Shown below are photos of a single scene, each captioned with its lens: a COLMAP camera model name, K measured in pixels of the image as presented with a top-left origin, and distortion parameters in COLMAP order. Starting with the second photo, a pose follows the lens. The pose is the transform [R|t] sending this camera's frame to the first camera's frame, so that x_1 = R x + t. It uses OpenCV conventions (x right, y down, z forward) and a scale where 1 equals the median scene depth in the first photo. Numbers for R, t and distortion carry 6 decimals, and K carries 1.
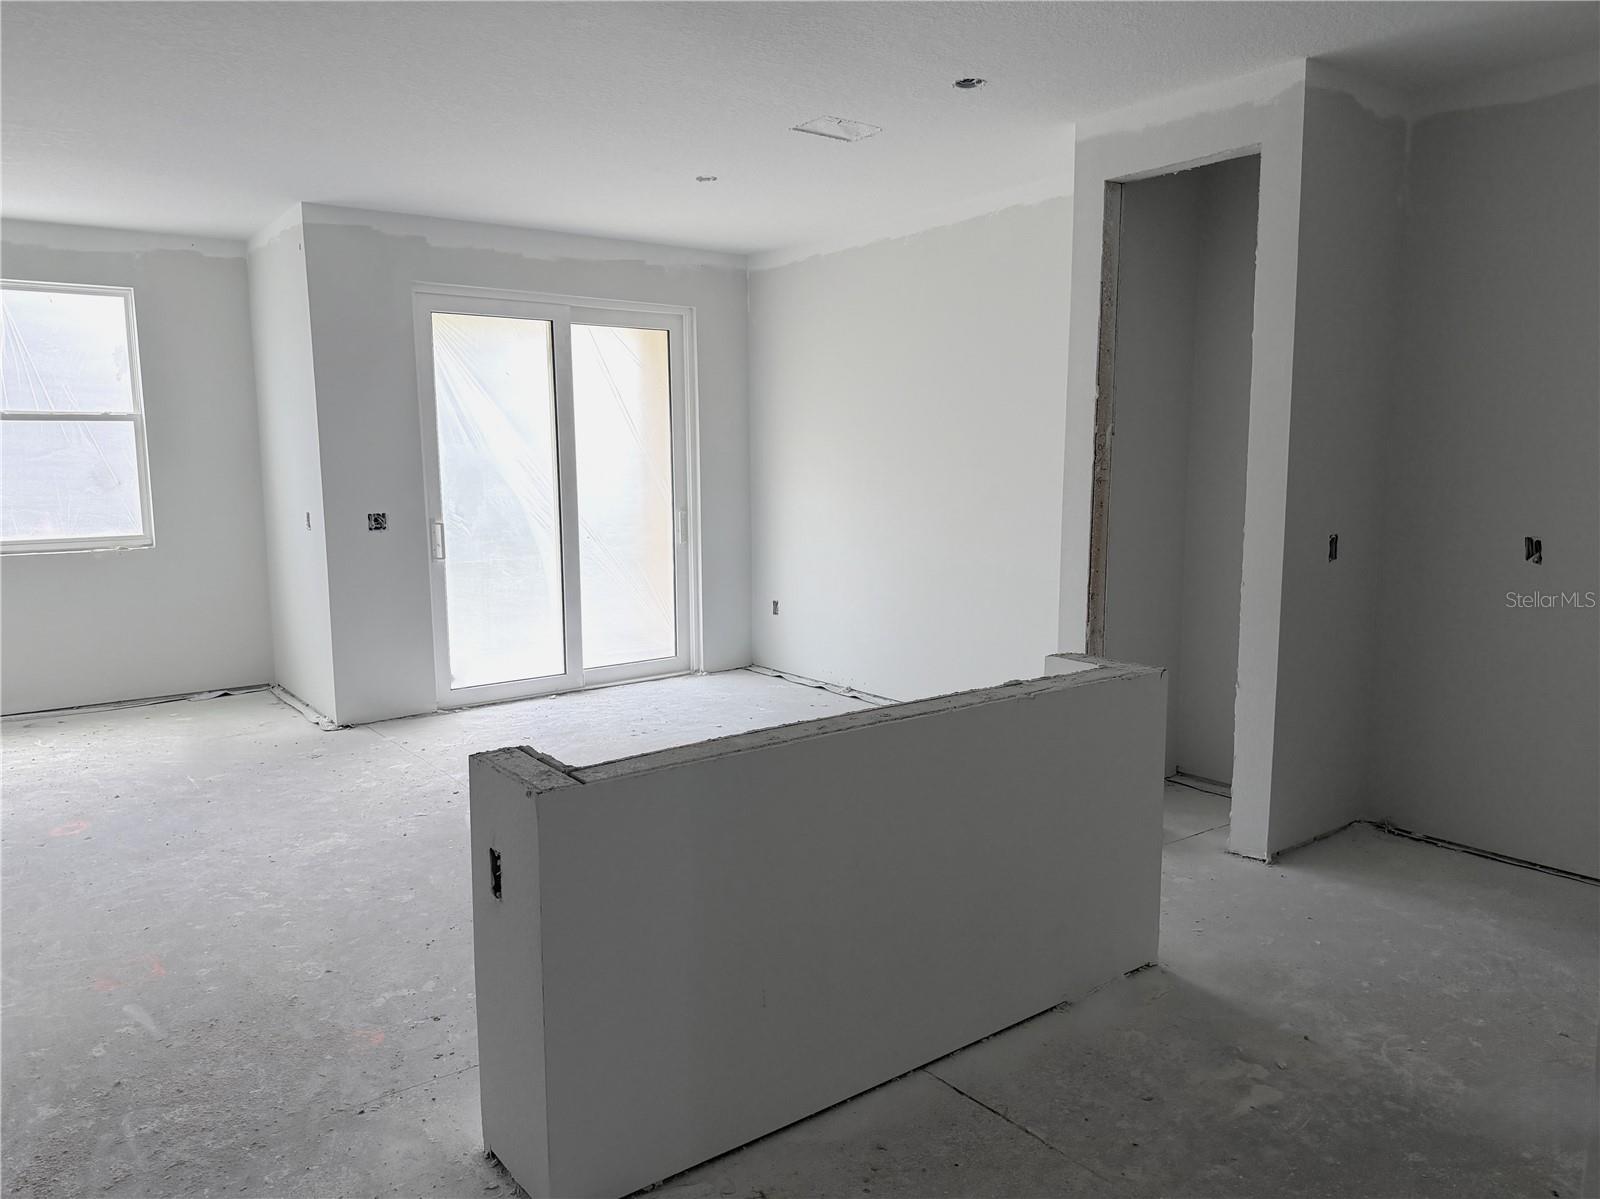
lens RADIAL K [[1163.0, 0, 800.0], [0, 1163.0, 599.5], [0, 0, 1]] dist [0.094928, -0.130384]
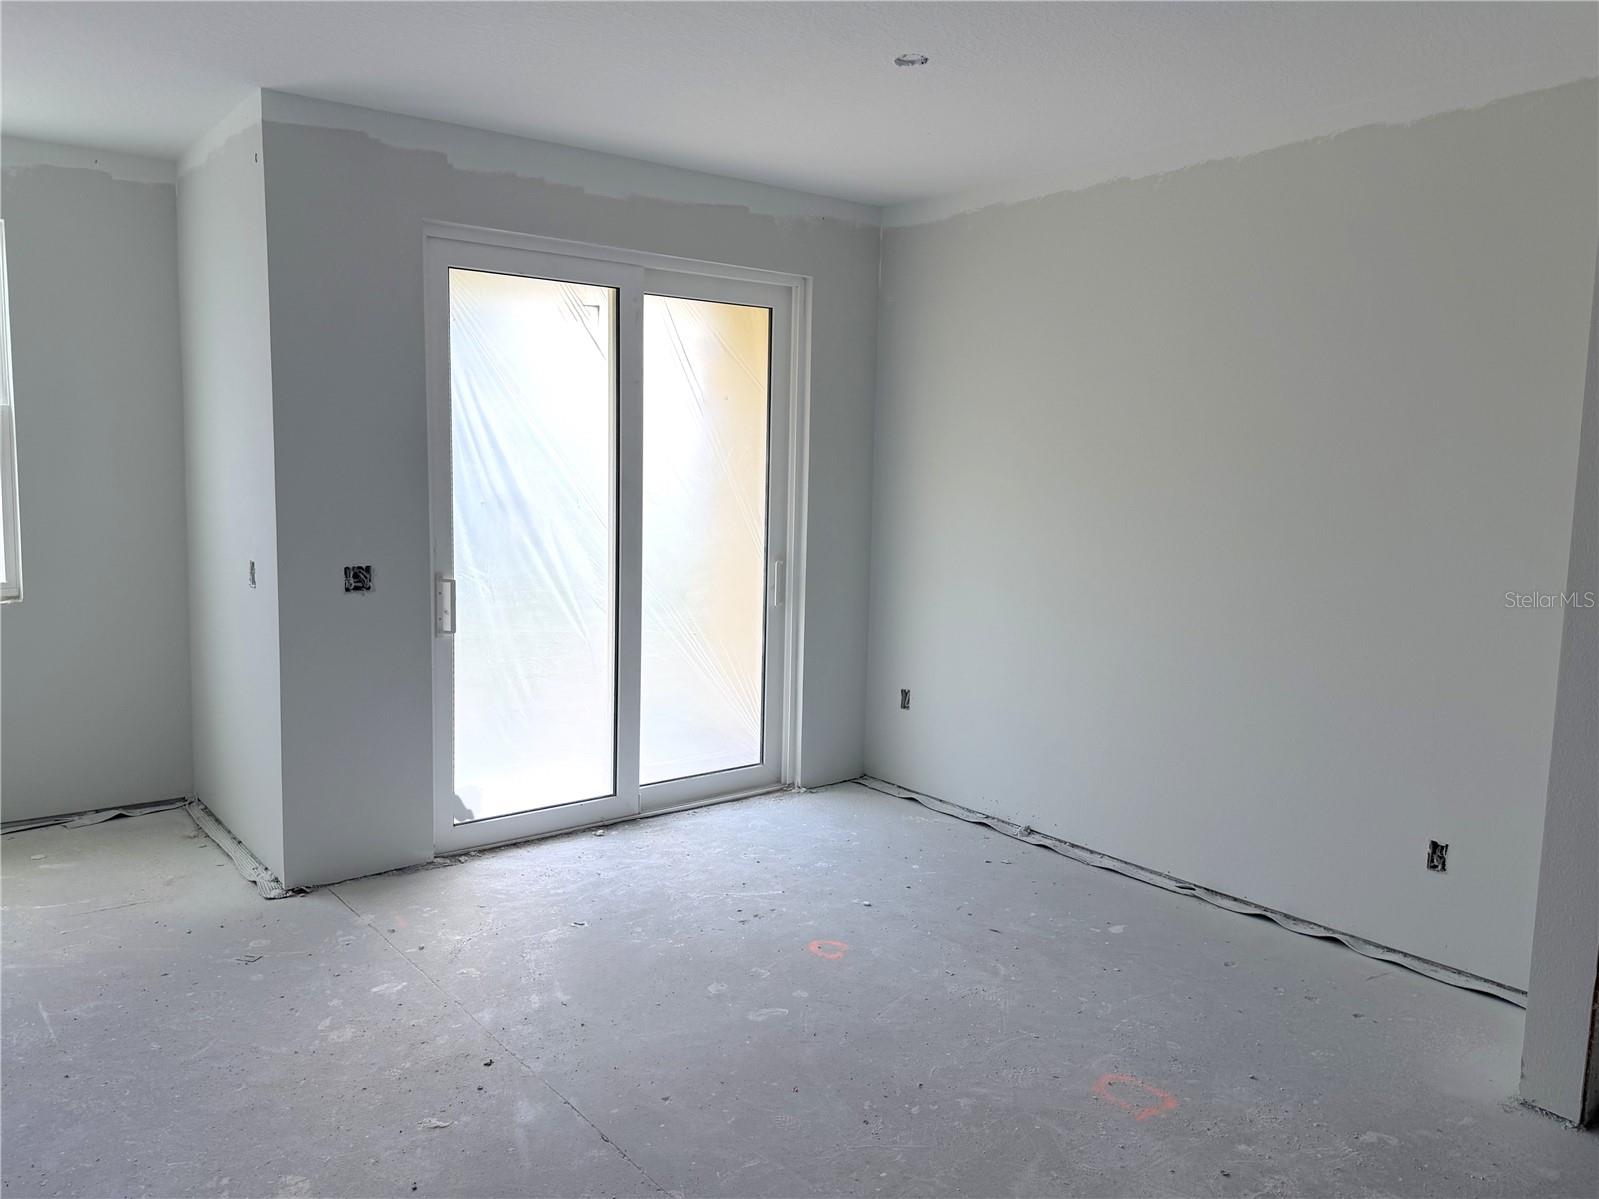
lens RADIAL K [[1160.9, 0, 755.3], [0, 1160.9, 572.1], [0, 0, 1]] dist [0.093793, -0.127611]
pose [[0.999453, 0.026519, 0.019746, -0.138120], [-0.026079, 0.999414, -0.022184, -0.056480], [-0.020322, 0.021657, 0.999559, 0.310885]]
